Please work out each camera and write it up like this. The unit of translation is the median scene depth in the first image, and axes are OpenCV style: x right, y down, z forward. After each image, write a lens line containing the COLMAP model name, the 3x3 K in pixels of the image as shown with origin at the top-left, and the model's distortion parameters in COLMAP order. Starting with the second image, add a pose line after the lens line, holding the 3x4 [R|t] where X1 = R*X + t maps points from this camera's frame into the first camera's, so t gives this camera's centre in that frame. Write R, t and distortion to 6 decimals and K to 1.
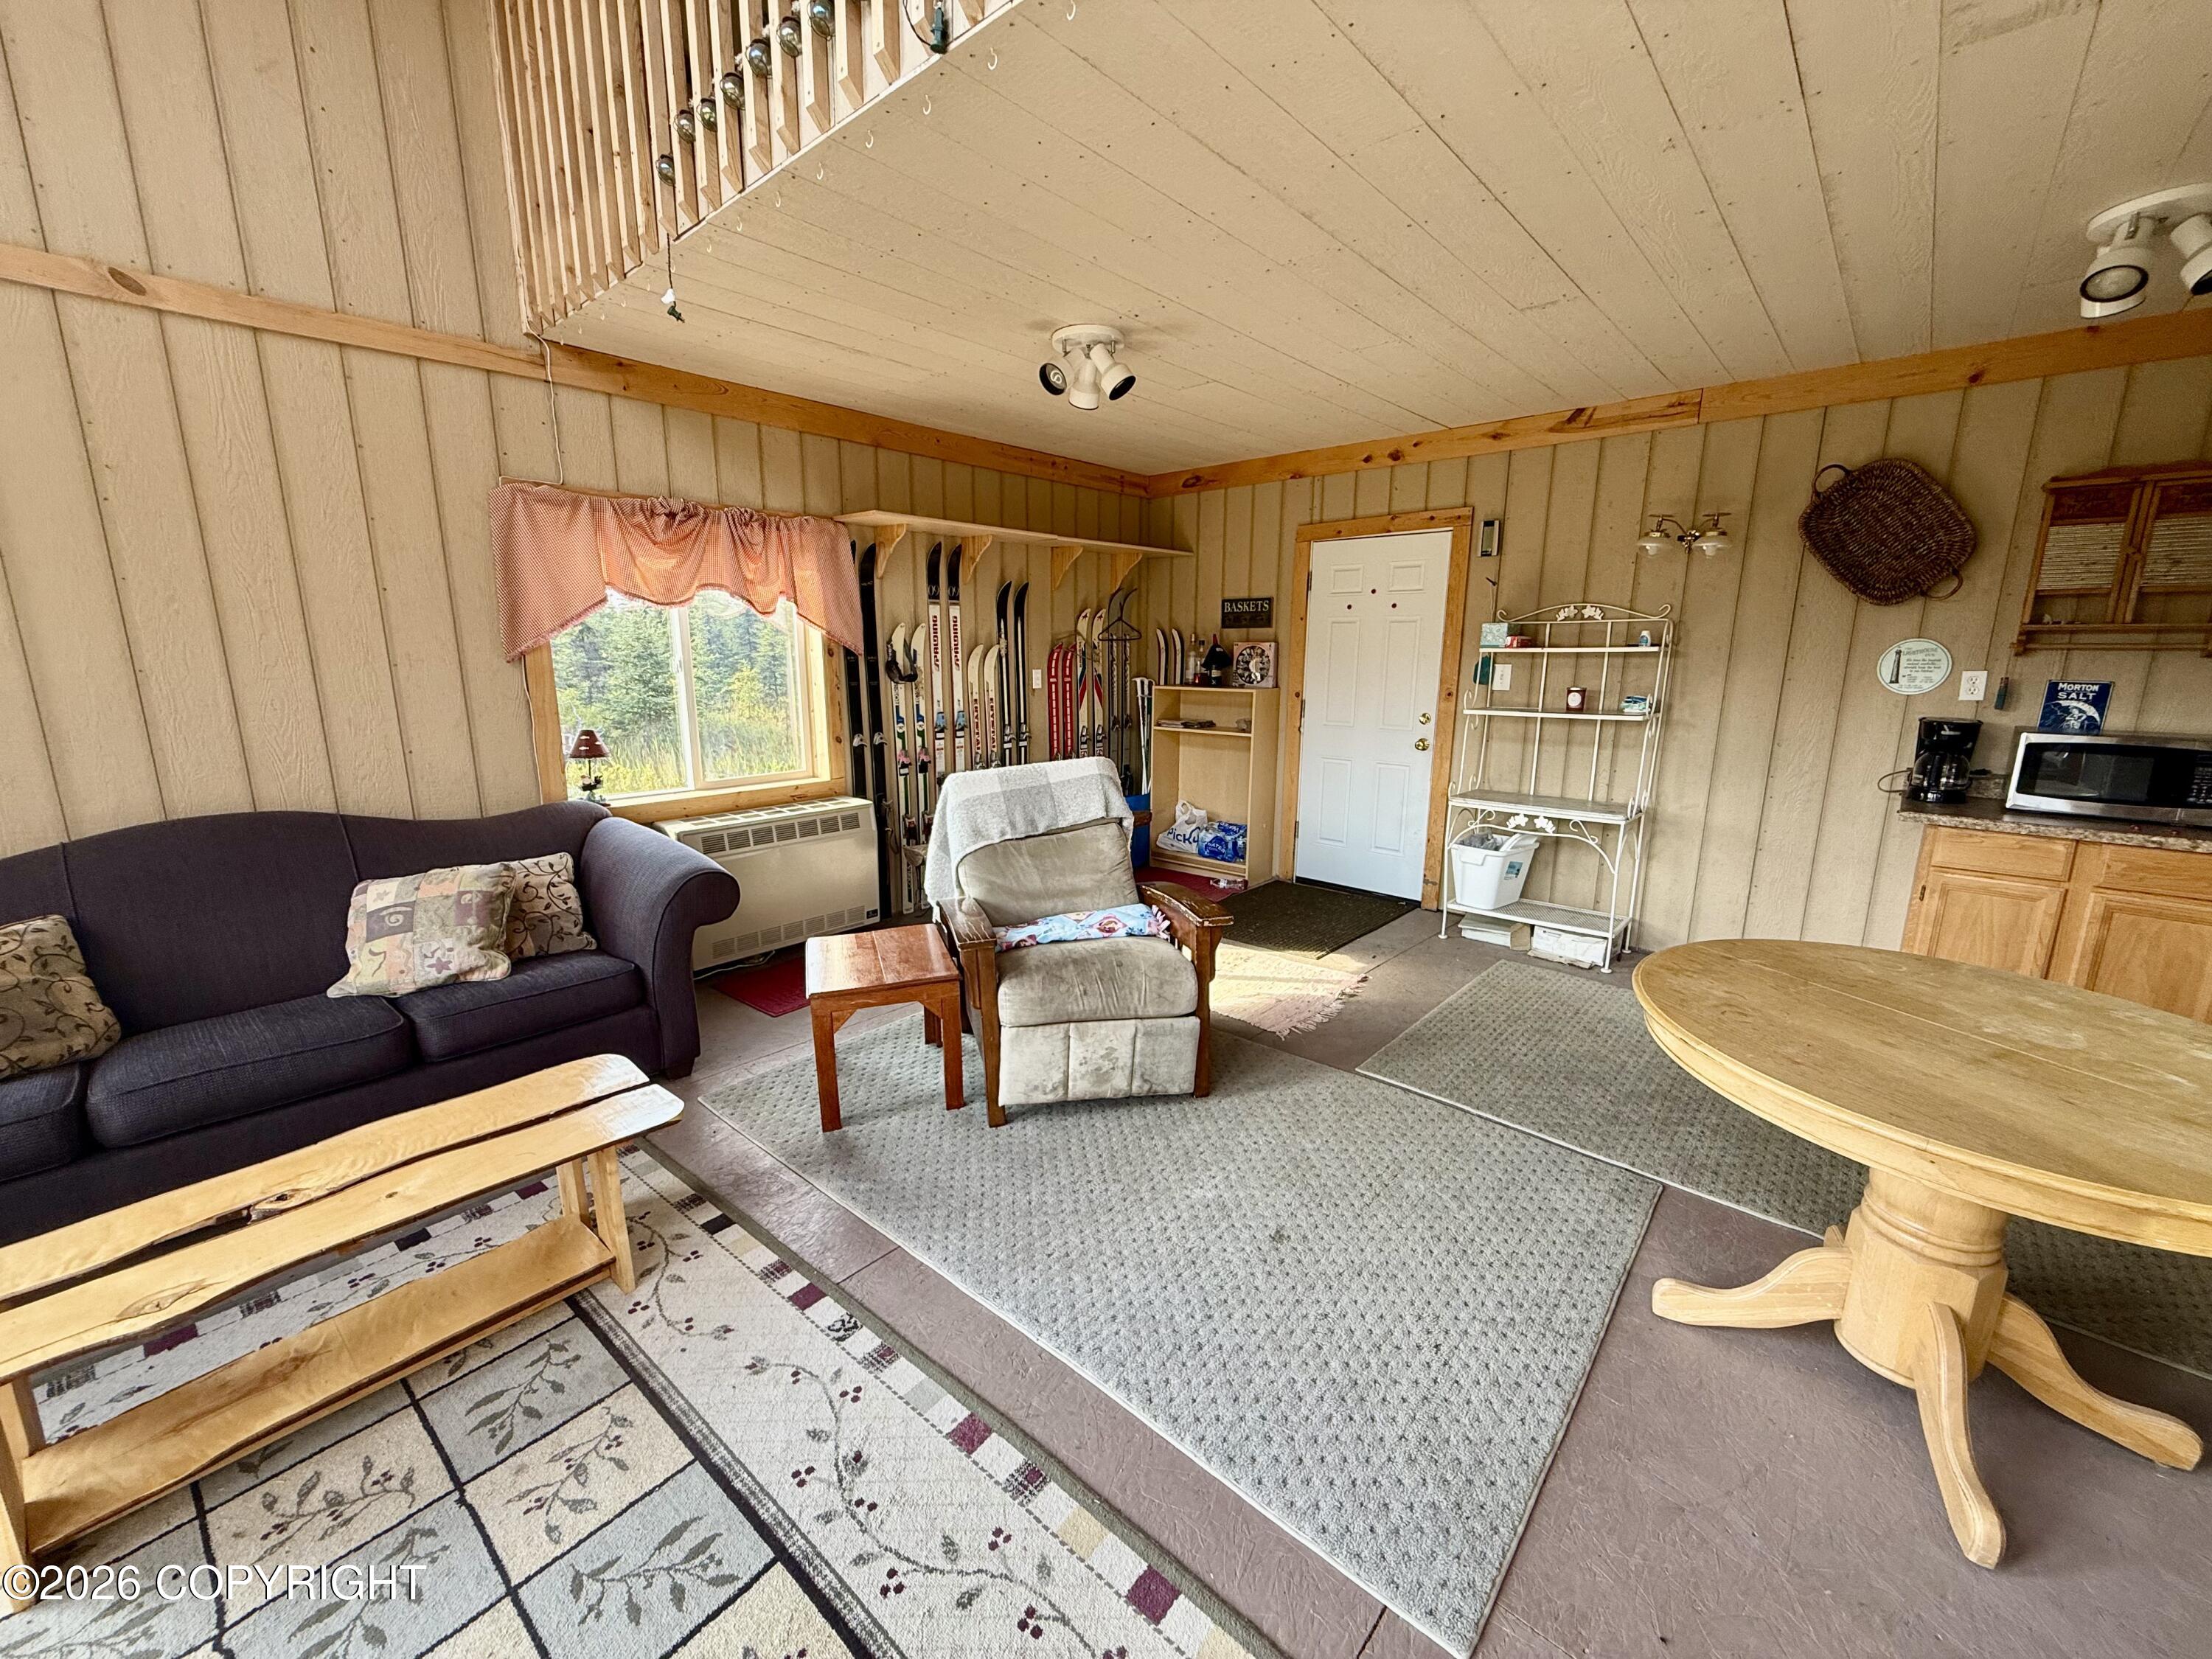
lens RADIAL K [[883.6, 0, 1087.0], [0, 883.6, 828.0], [0, 0, 1]] dist [-0.001970, 0.000049]
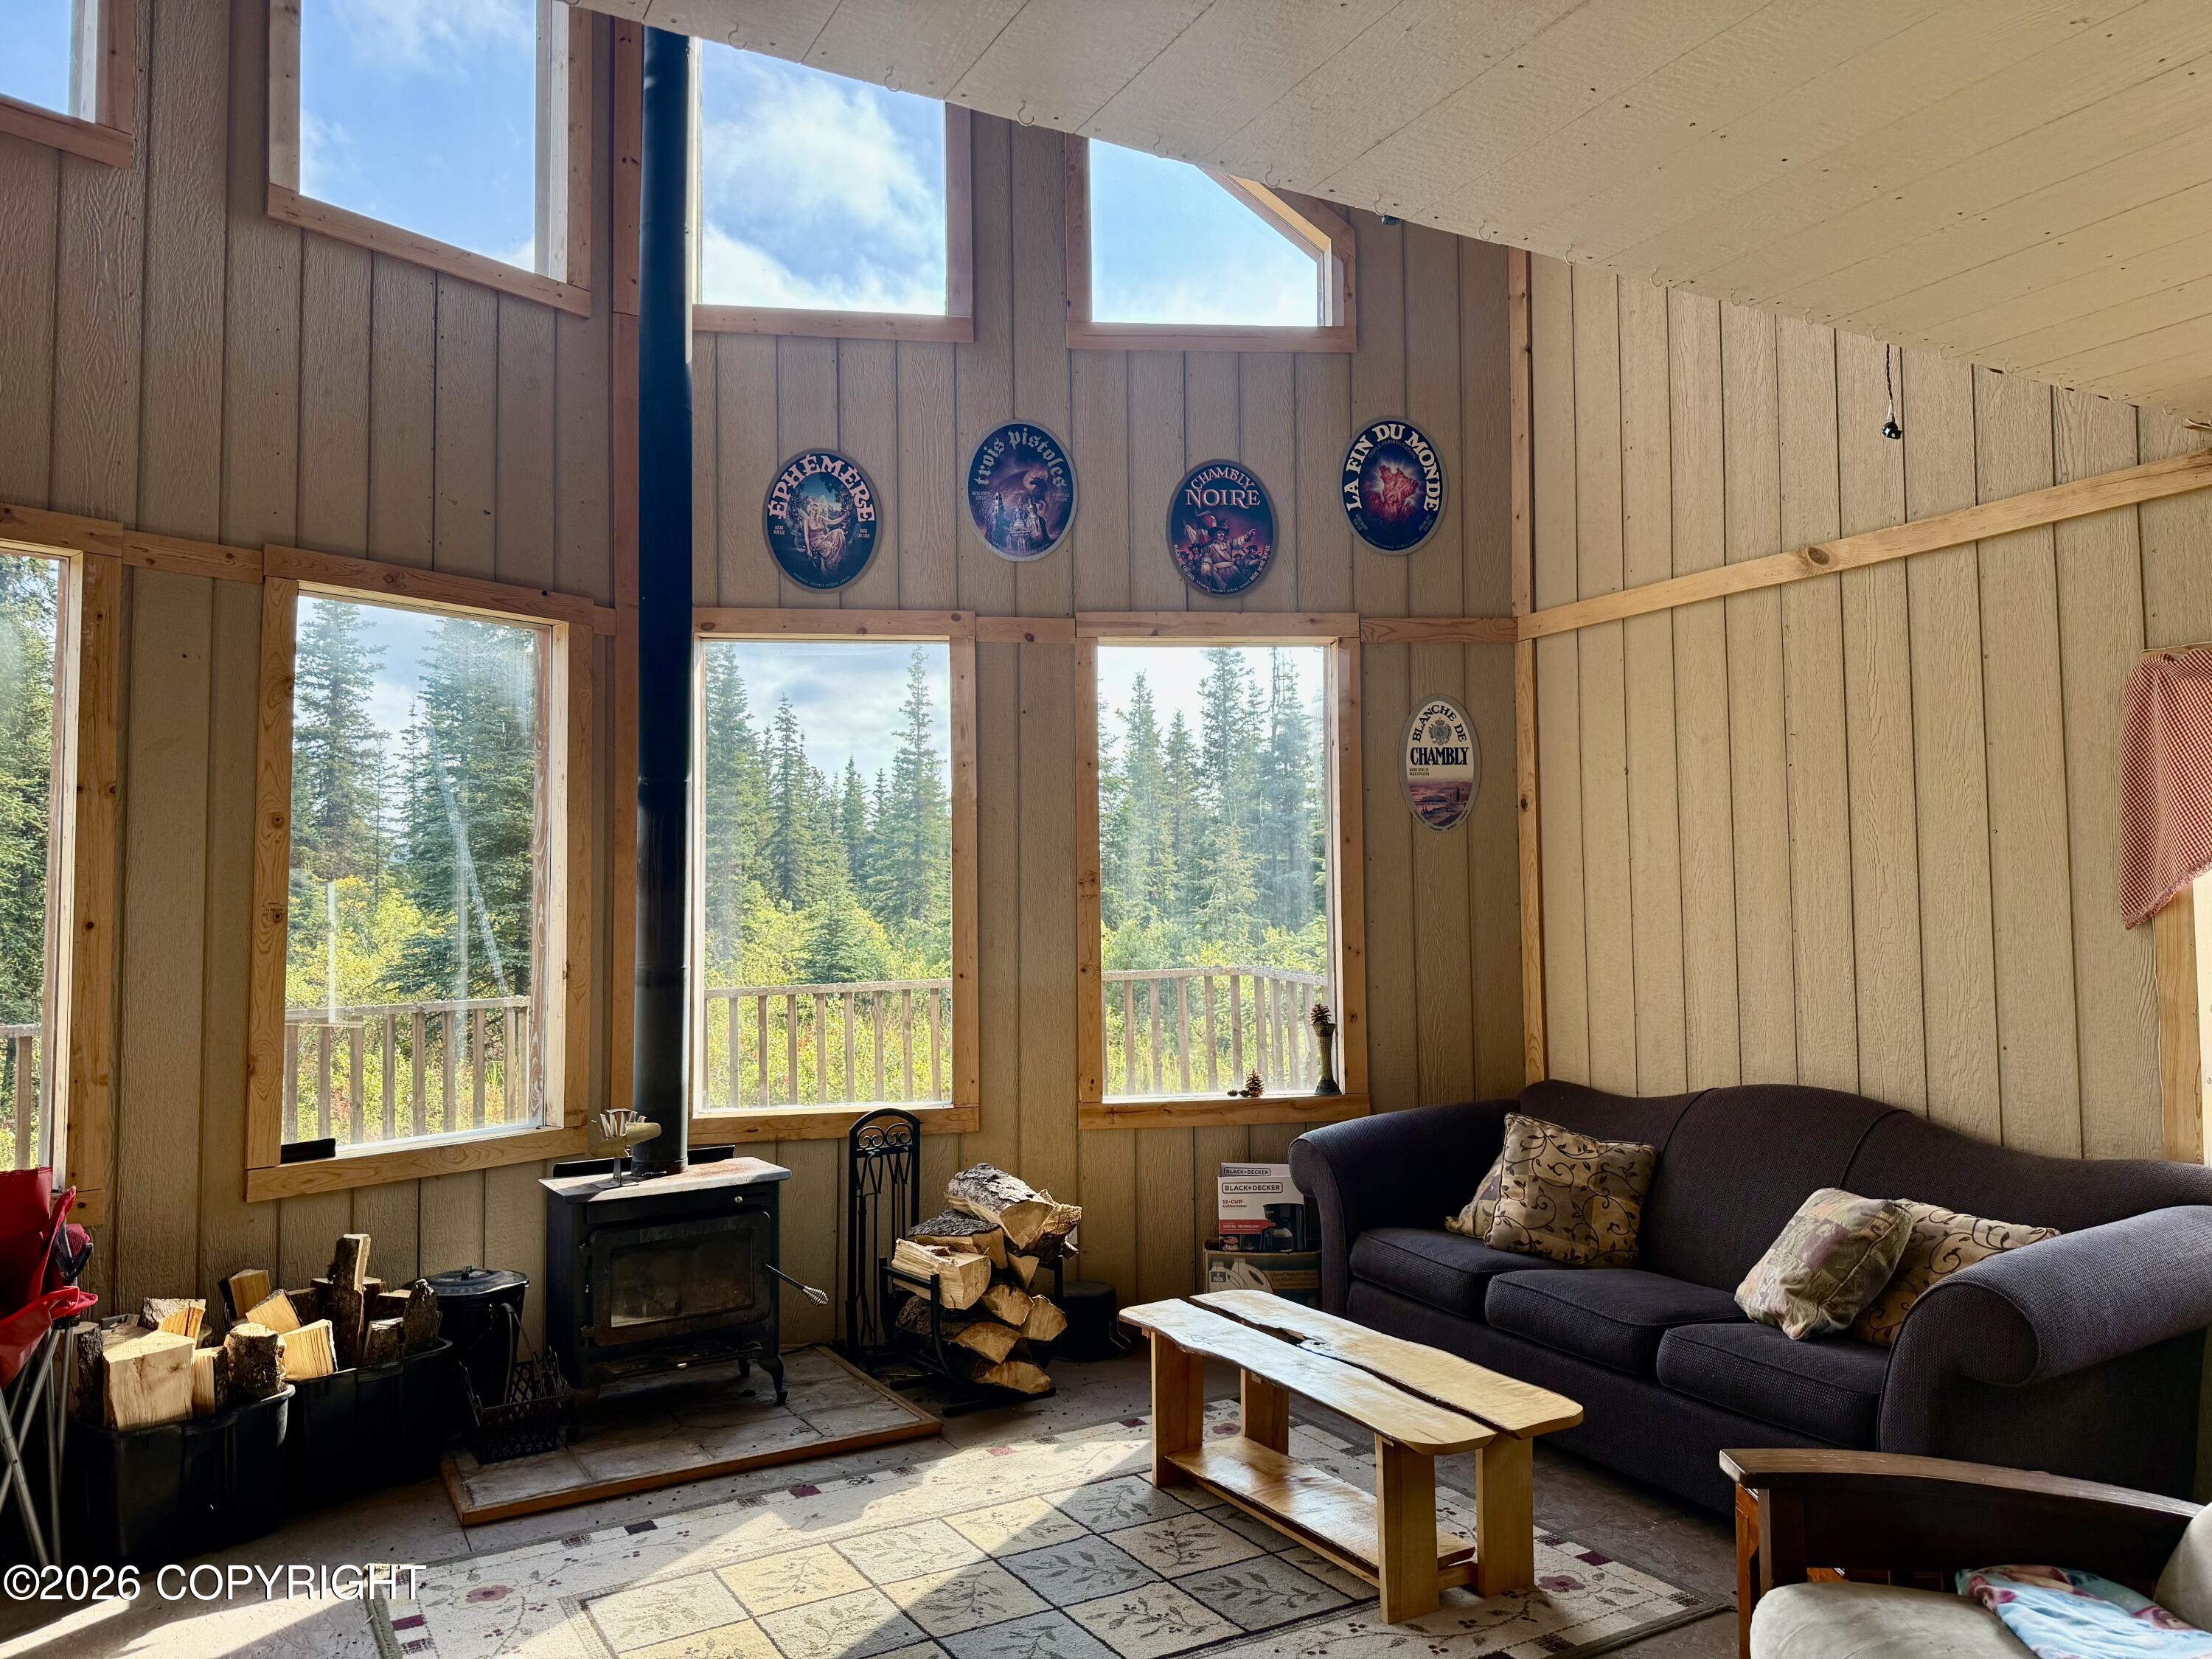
lens RADIAL K [[1562.8, 0, 1117.6], [0, 1562.8, 830.7], [0, 0, 1]] dist [0.051340, -0.066186]
pose [[-0.313460, -0.050397, -0.948263, 0.910829], [-0.192221, 0.981285, 0.011389, -0.178849], [0.929943, 0.185846, -0.317281, 0.916418]]
